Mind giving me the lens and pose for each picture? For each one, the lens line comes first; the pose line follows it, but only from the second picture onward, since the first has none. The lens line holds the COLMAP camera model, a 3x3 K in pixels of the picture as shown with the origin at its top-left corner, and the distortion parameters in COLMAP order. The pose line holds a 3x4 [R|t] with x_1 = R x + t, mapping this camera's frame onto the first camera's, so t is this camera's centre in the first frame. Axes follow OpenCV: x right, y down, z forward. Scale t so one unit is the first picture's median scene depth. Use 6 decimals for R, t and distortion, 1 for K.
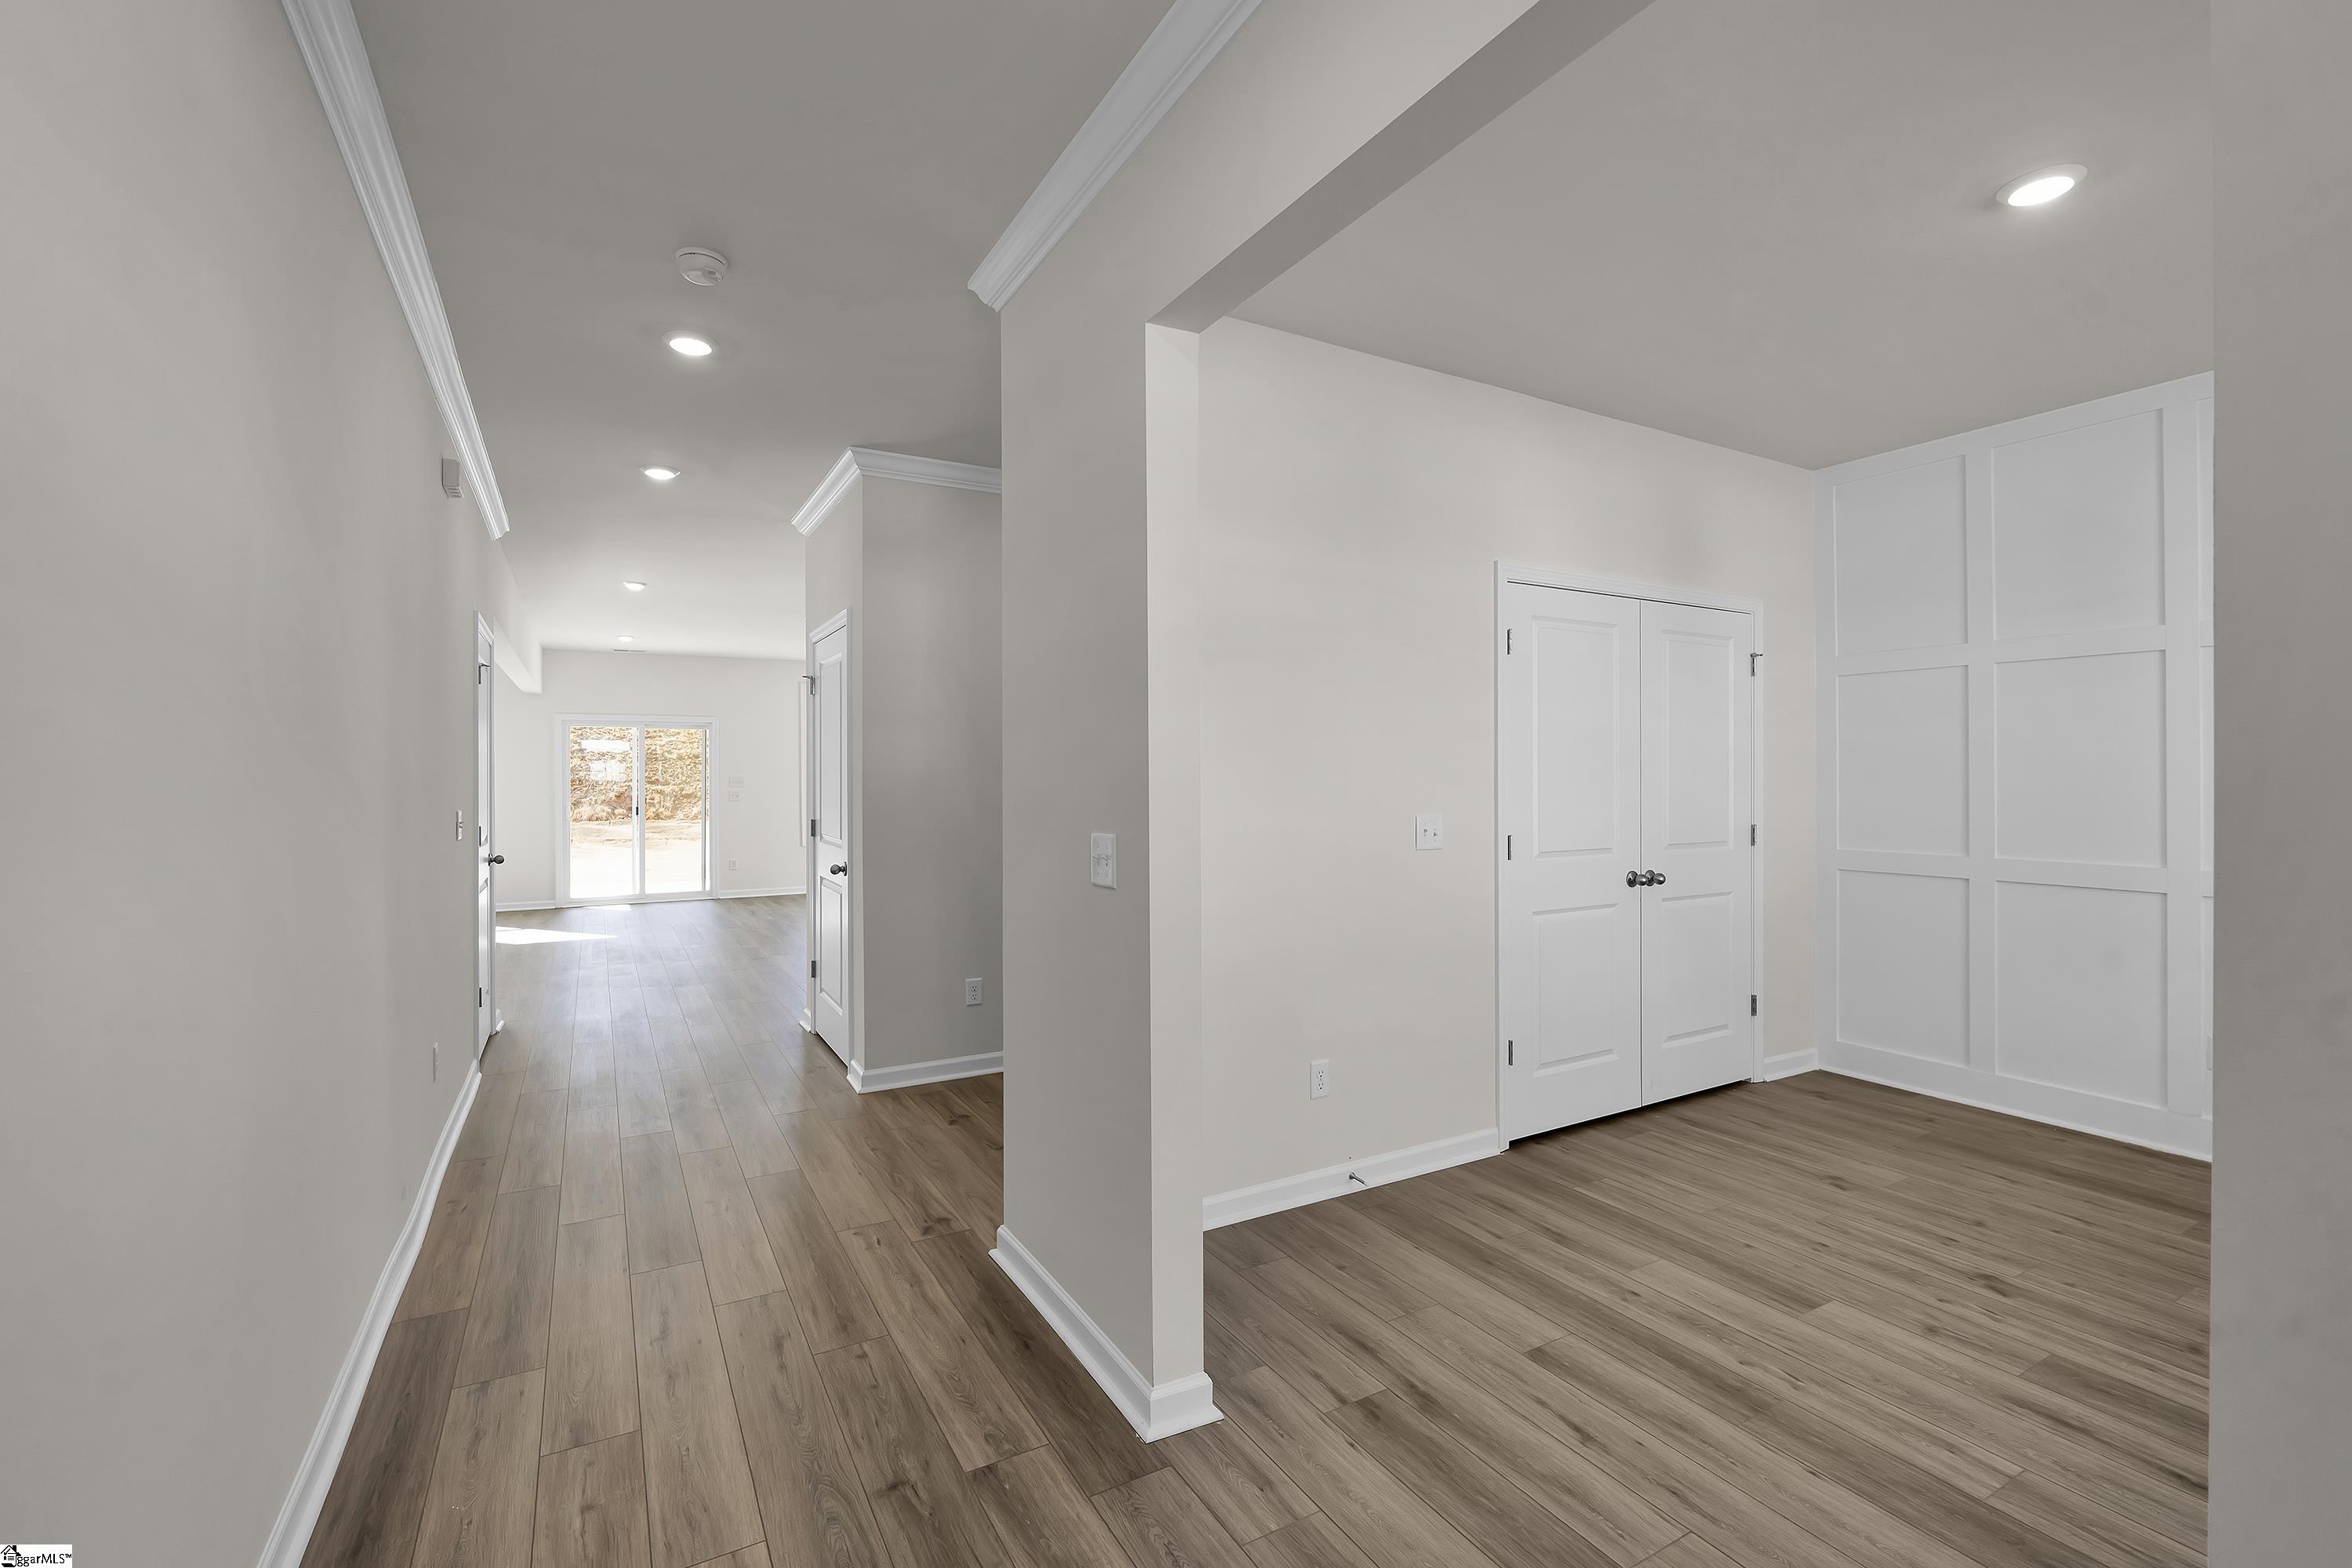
lens RADIAL K [[1037.5, 0, 1176.2], [0, 1037.5, 779.5], [0, 0, 1]] dist [-0.000895, 0.000625]
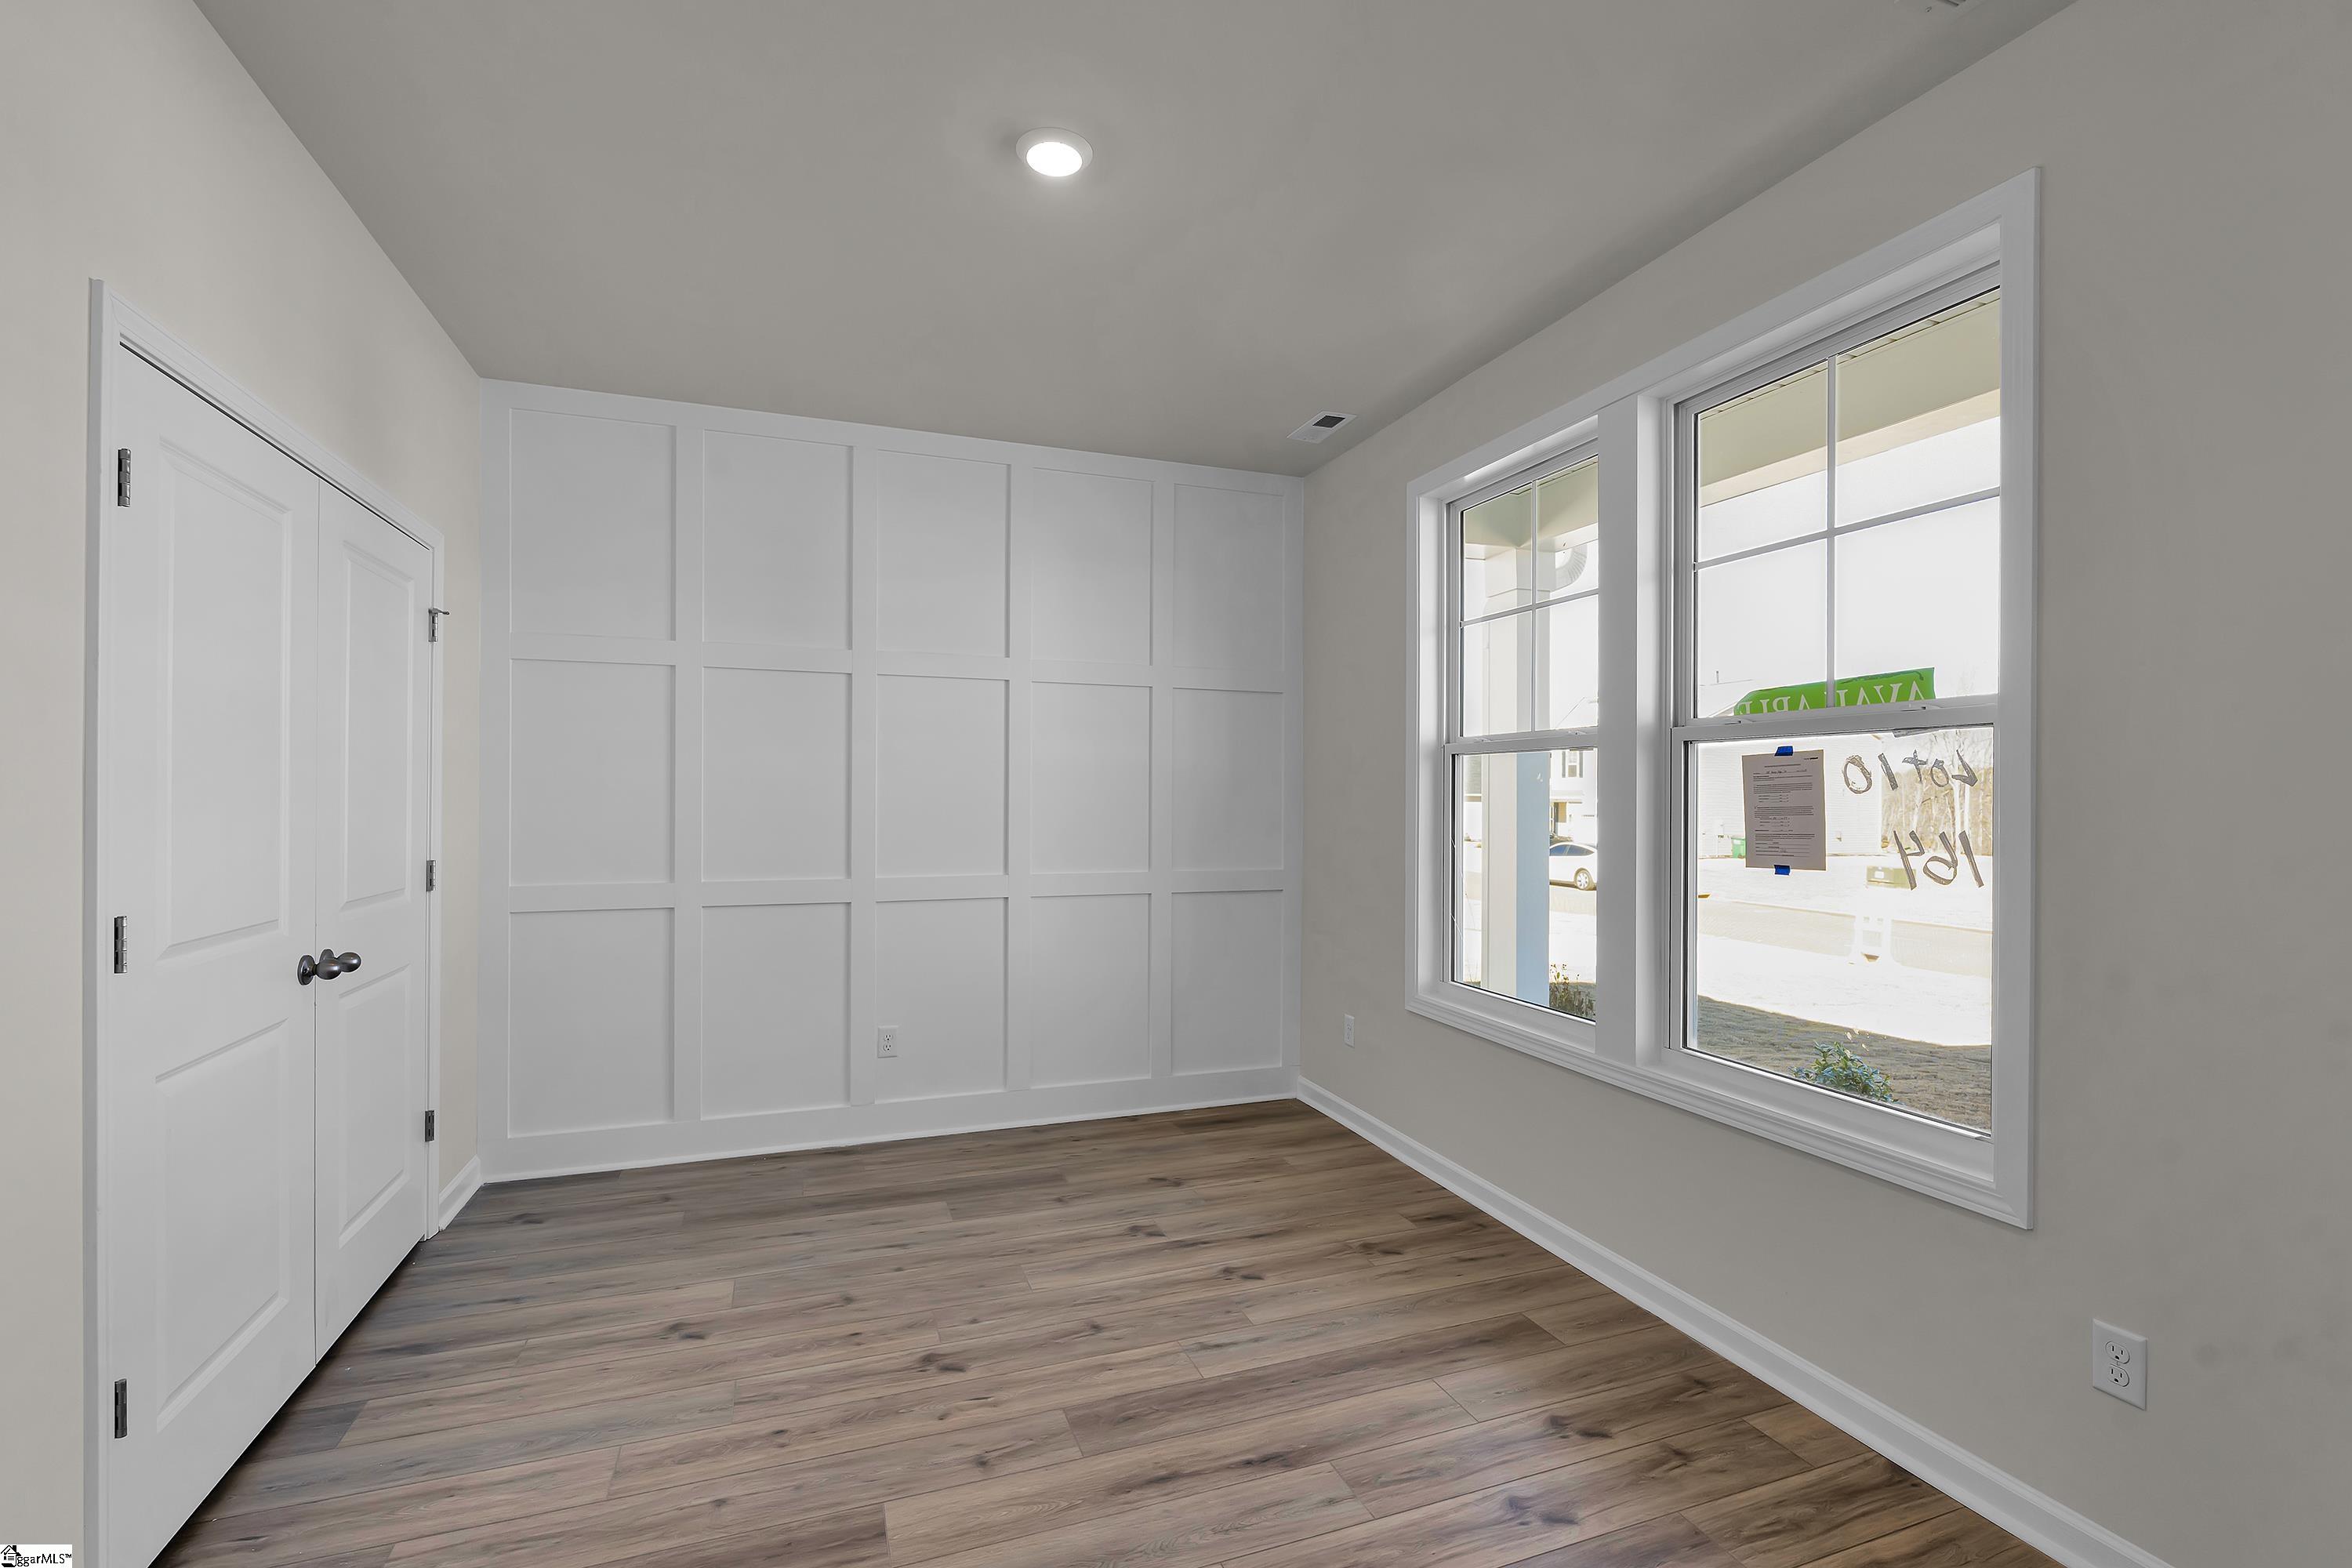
lens RADIAL K [[1037.5, 0, 1174.9], [0, 1037.5, 793.7], [0, 0, 1]] dist [-0.000895, 0.000625]
pose [[0.166596, 0.003505, 0.986019, -0.040565], [-0.000656, 0.999994, -0.003443, 0.002178], [-0.986025, -0.000073, 0.166598, 0.494711]]
